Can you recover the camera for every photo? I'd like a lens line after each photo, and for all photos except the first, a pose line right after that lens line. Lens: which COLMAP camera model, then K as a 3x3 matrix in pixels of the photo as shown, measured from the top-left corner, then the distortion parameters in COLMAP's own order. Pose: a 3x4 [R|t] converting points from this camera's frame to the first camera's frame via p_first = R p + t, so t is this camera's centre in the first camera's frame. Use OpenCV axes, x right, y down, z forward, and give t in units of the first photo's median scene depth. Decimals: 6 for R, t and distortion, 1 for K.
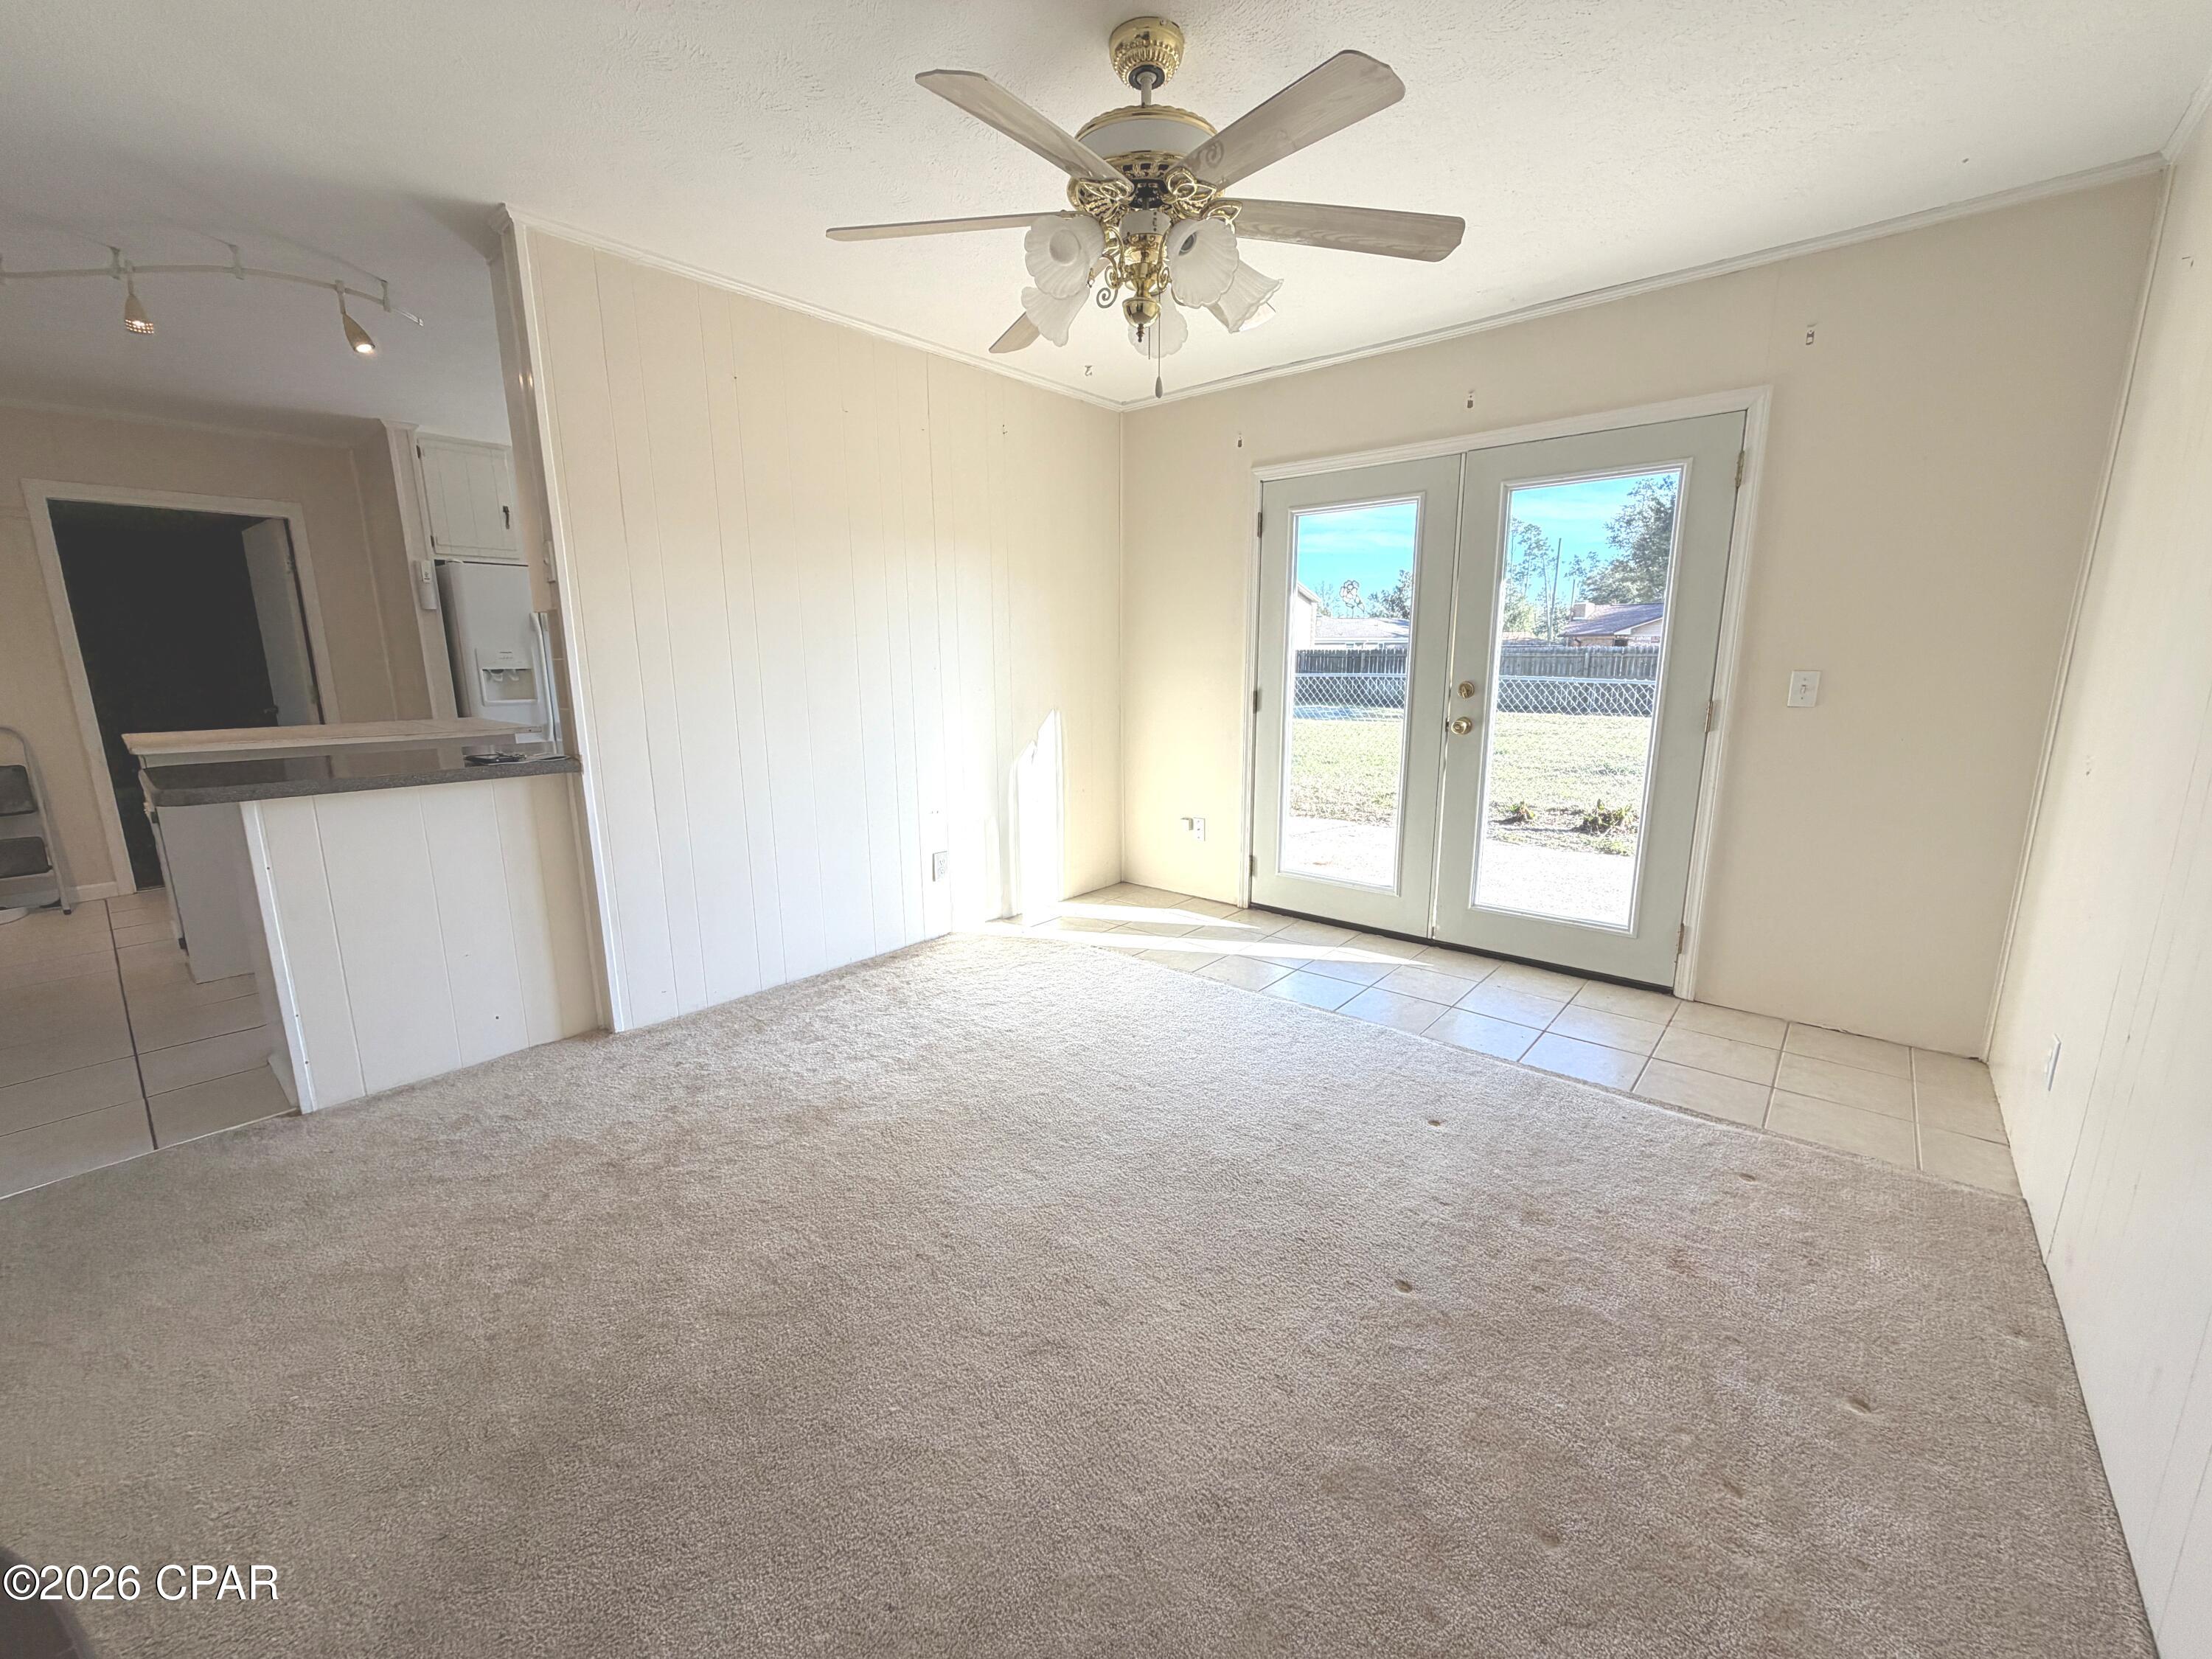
lens RADIAL K [[886.0, 0, 1101.4], [0, 886.0, 833.0], [0, 0, 1]] dist [0.001510, -0.000820]
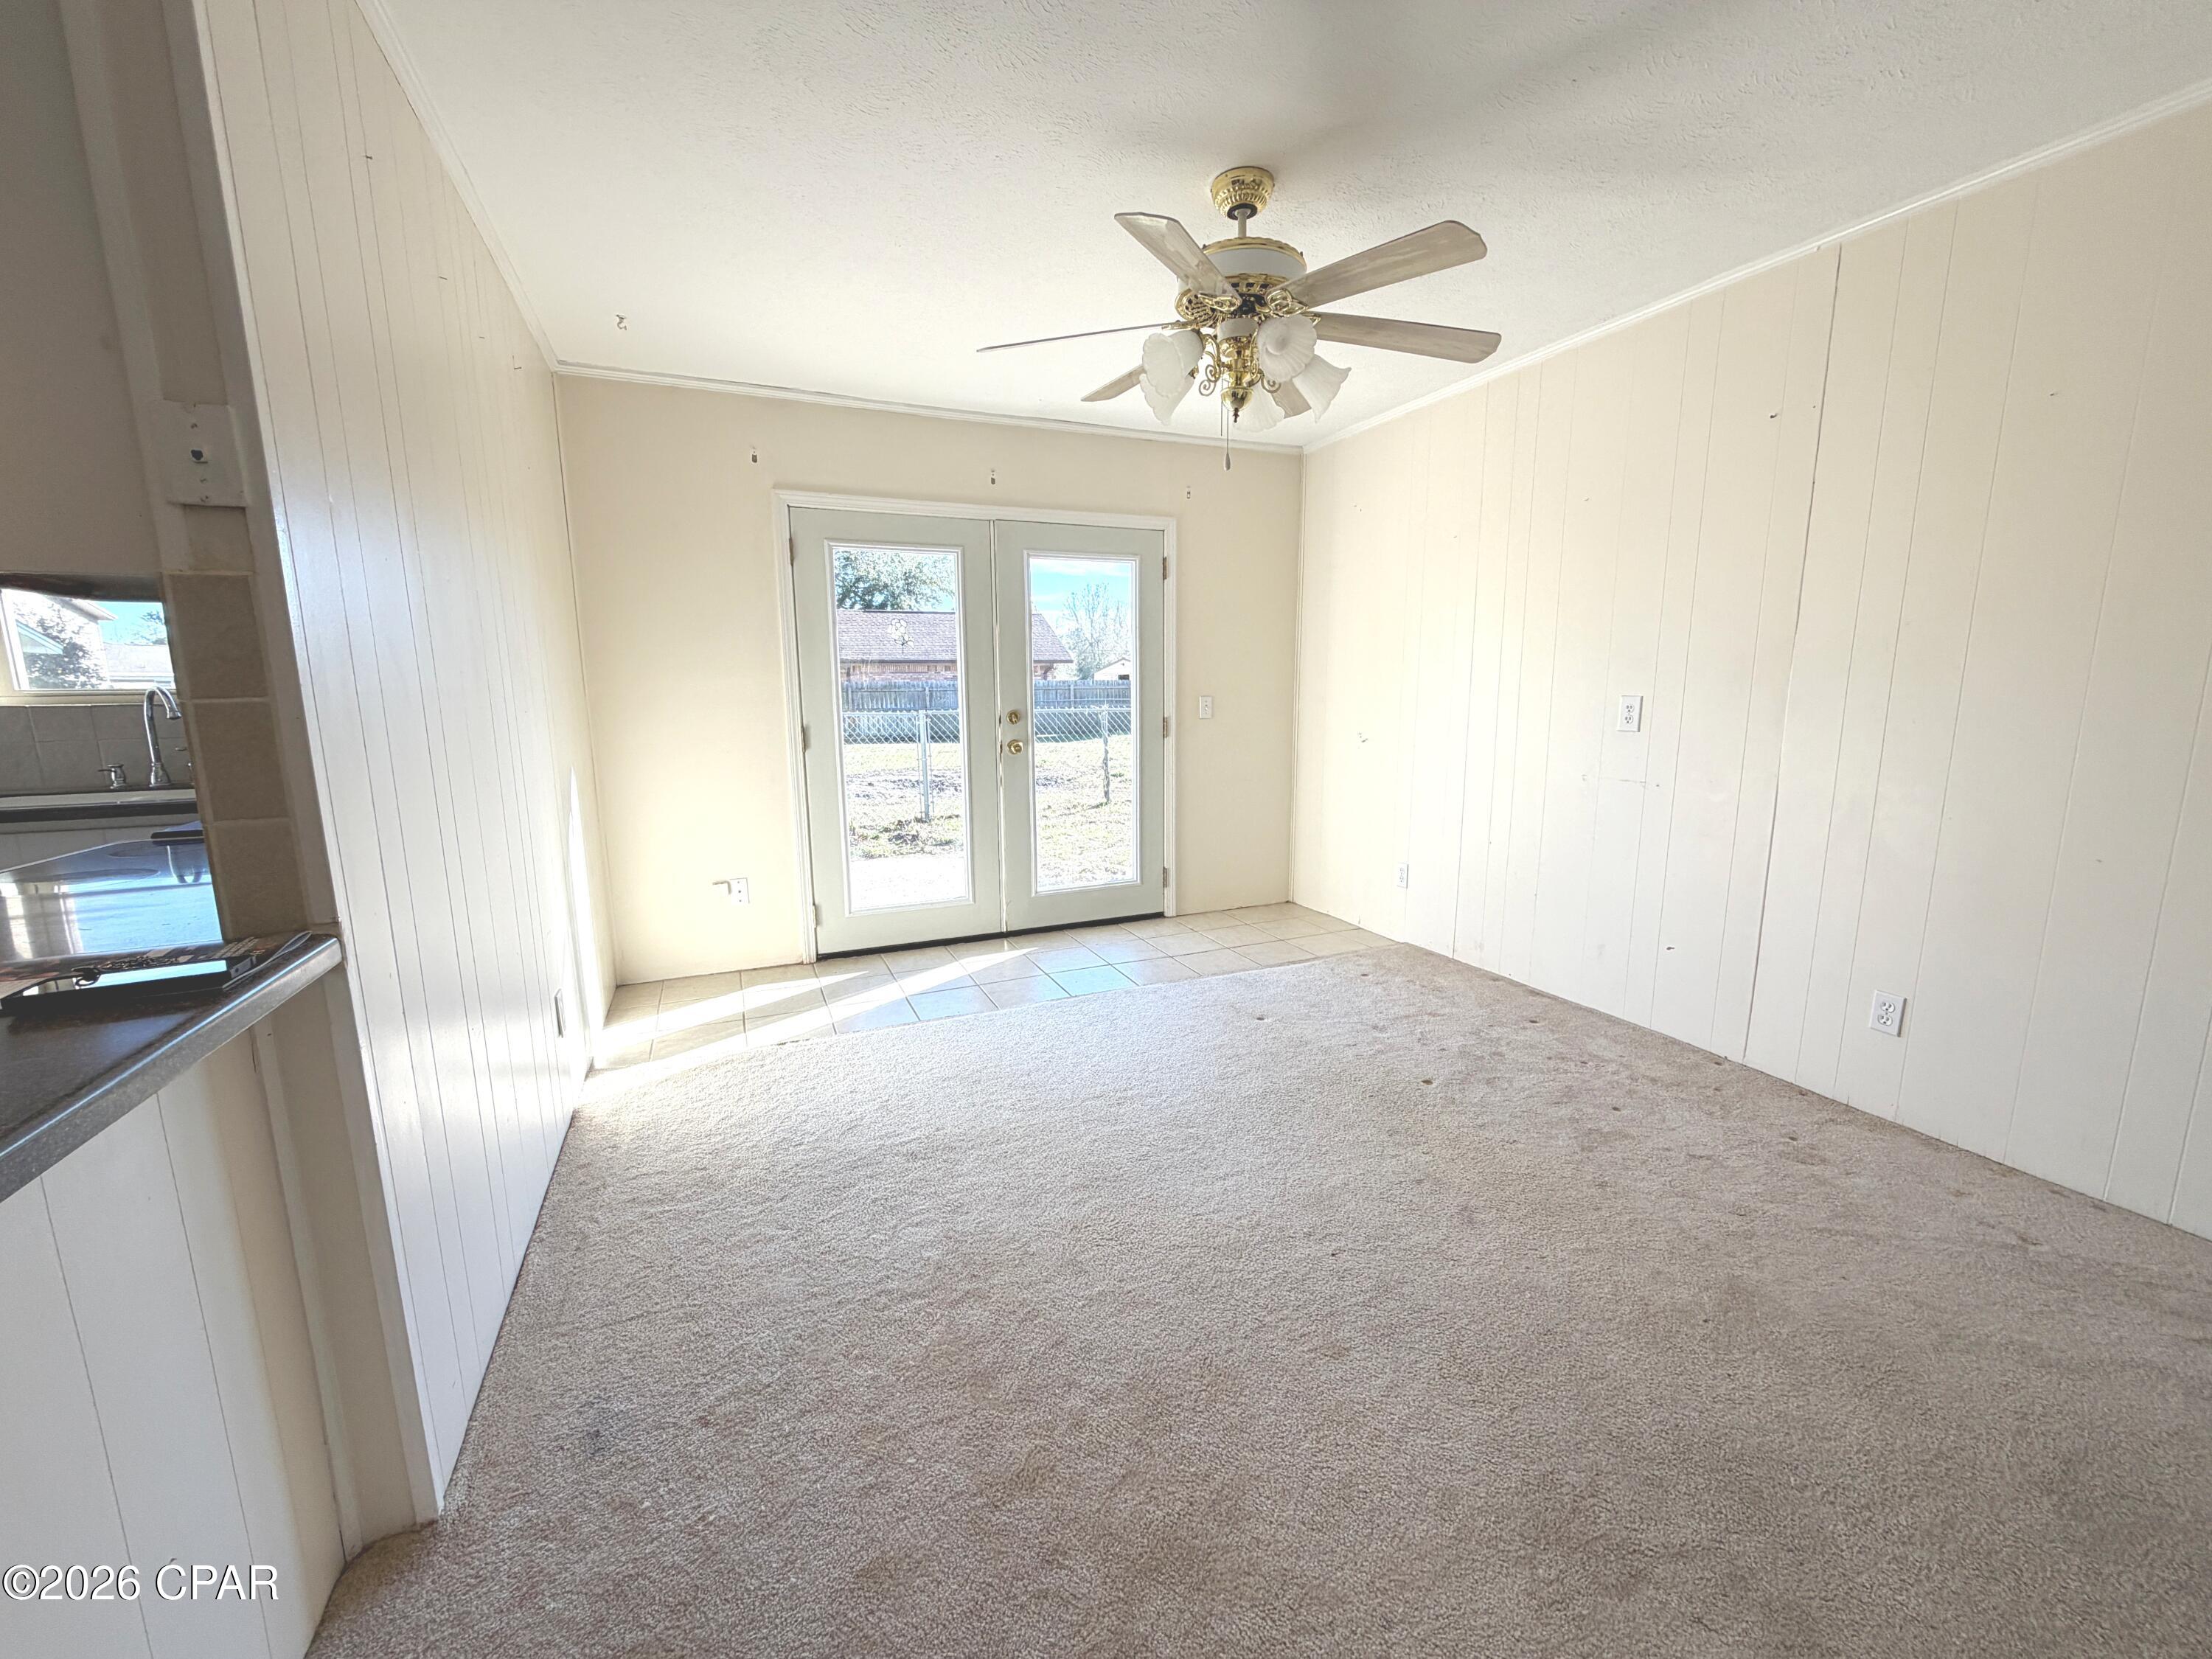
lens RADIAL K [[886.0, 0, 1105.0], [0, 886.0, 834.9], [0, 0, 1]] dist [0.001510, -0.000820]
pose [[0.432729, -0.152114, 0.888598, -0.615099], [0.183627, 0.979871, 0.078316, -0.075139], [-0.882625, 0.129281, 0.451951, 0.361415]]
